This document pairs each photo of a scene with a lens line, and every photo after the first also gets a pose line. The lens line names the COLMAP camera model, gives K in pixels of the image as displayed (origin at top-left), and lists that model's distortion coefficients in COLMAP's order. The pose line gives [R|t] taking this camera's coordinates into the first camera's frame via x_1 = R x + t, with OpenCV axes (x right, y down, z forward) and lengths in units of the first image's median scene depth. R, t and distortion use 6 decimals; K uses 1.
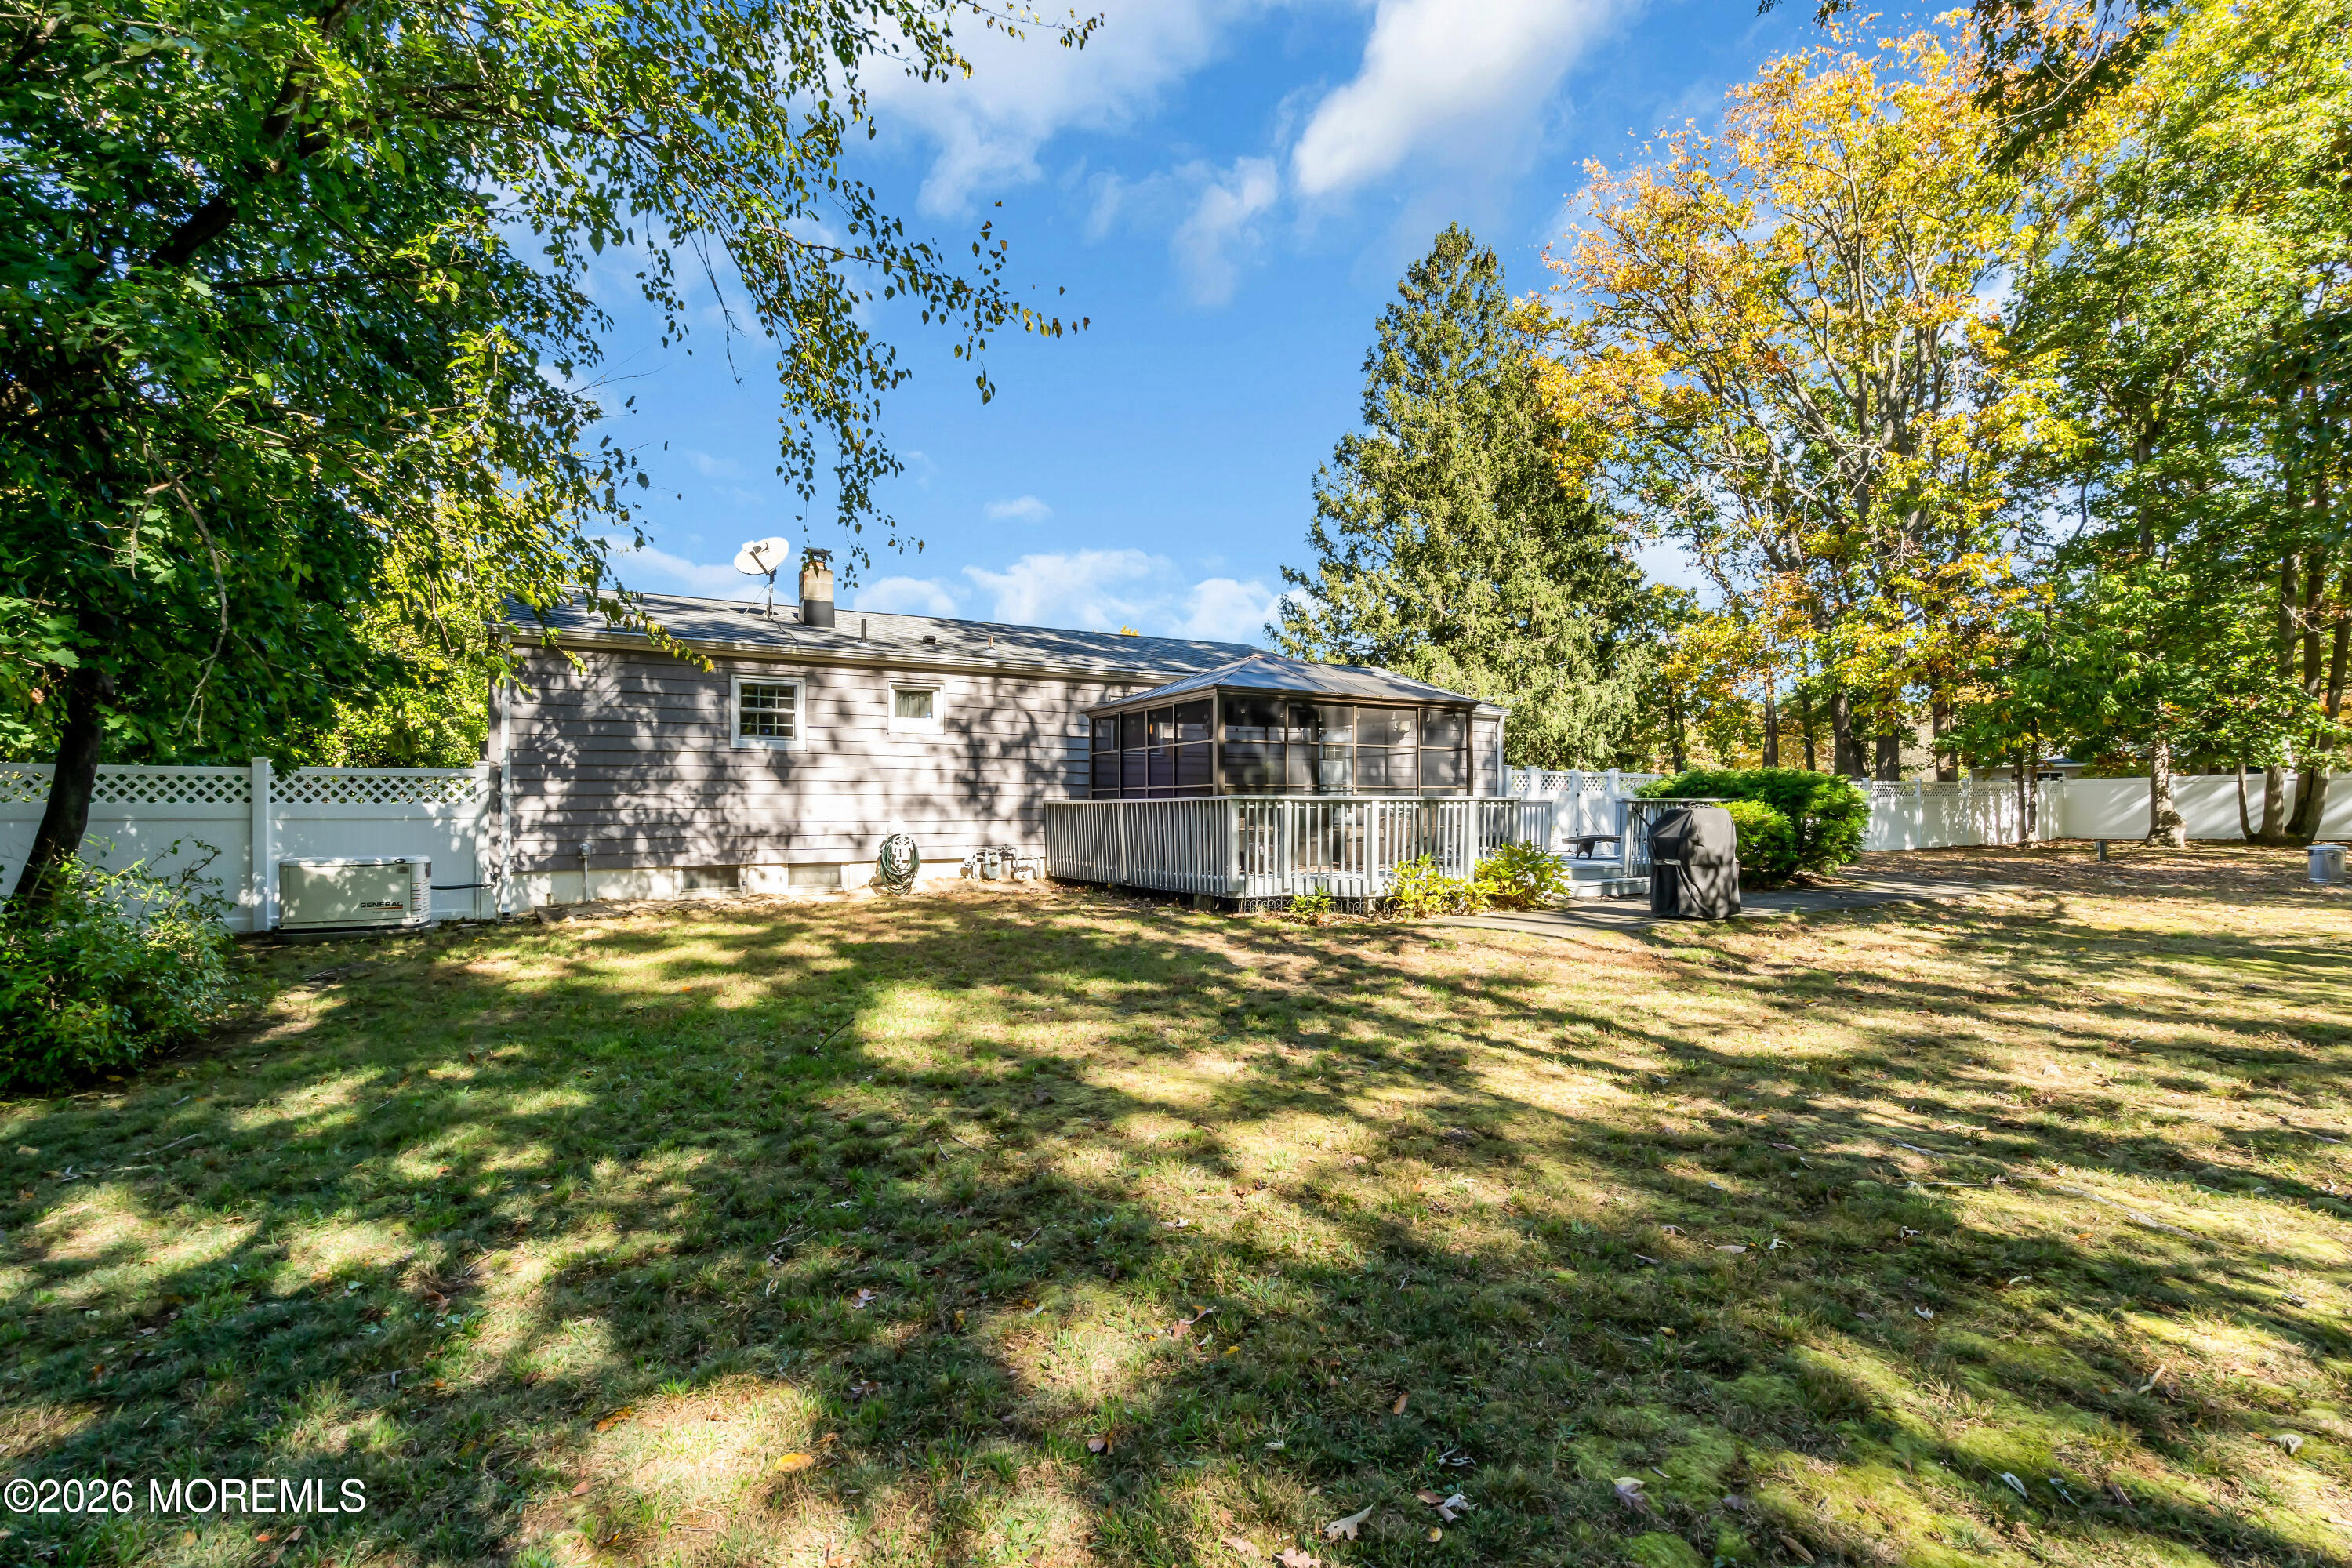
lens RADIAL K [[1055.0, 0, 1177.2], [0, 1055.0, 783.7], [0, 0, 1]] dist [0.001403, -0.000282]
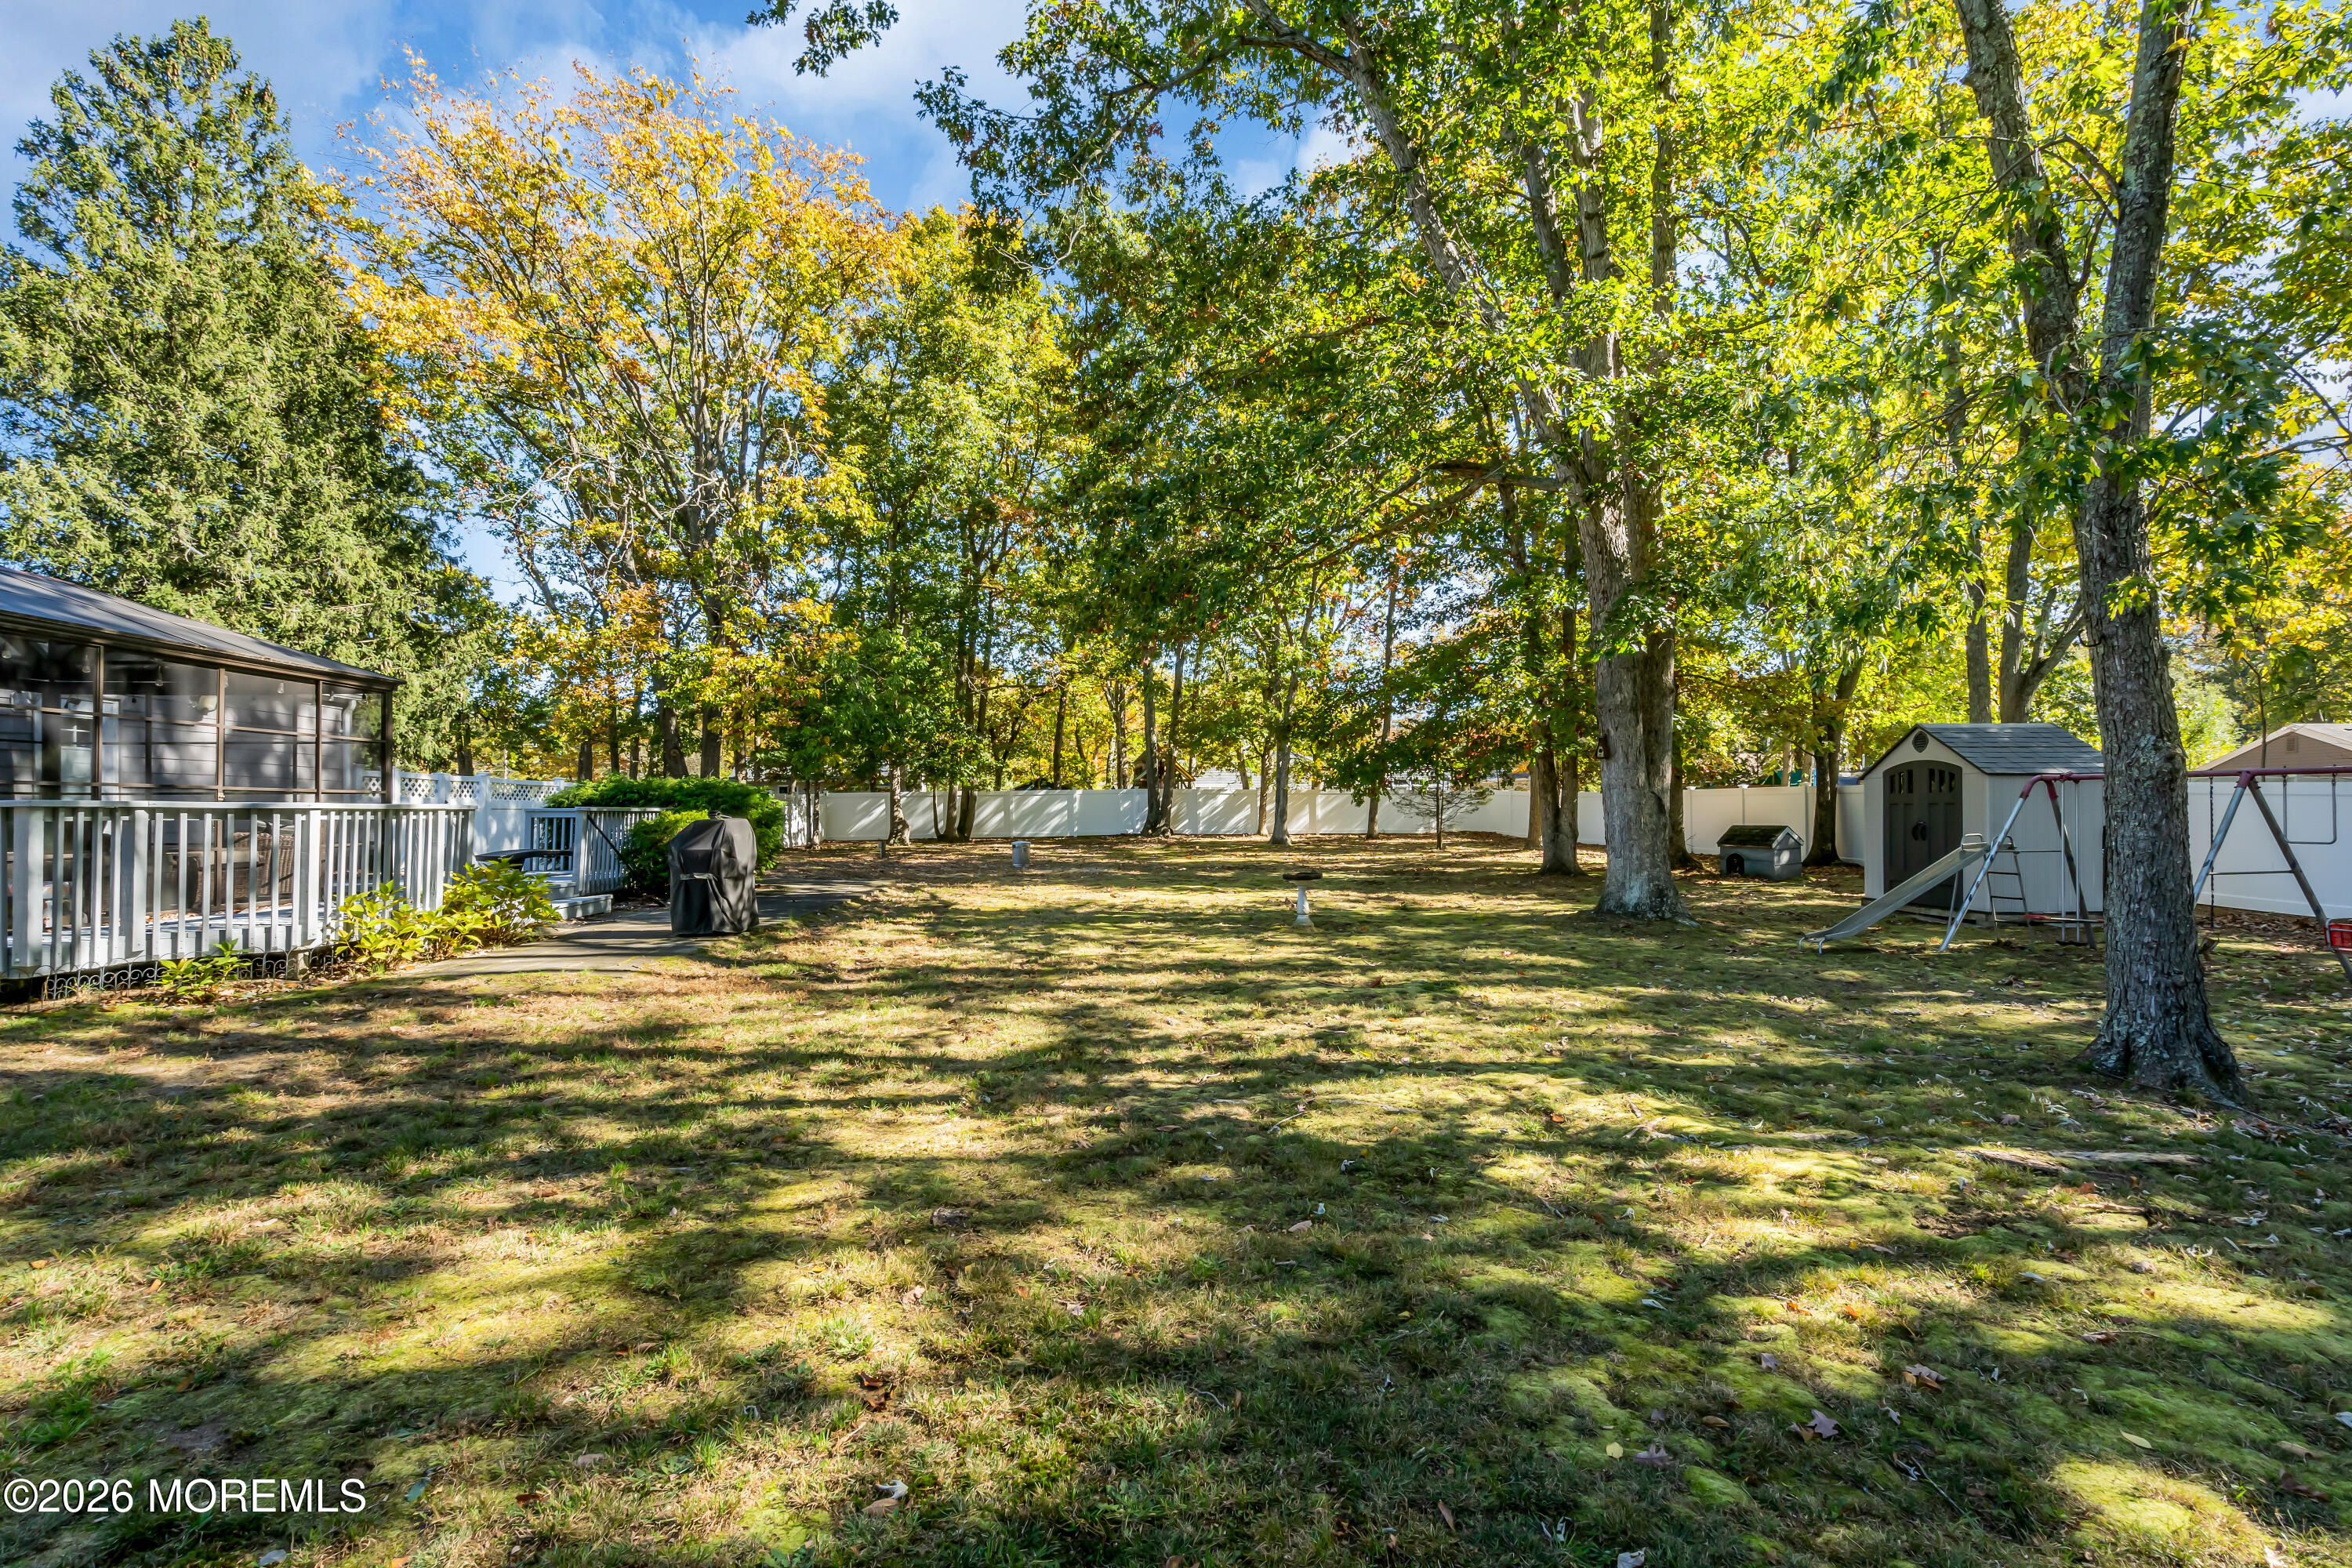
lens RADIAL K [[1055.0, 0, 1175.7], [0, 1055.0, 798.1], [0, 0, 1]] dist [0.001403, -0.000282]
pose [[0.489628, 0.012059, 0.871848, -0.088693], [-0.017293, 0.999842, -0.004118, 0.000924], [-0.871760, -0.013061, 0.489759, 0.104424]]
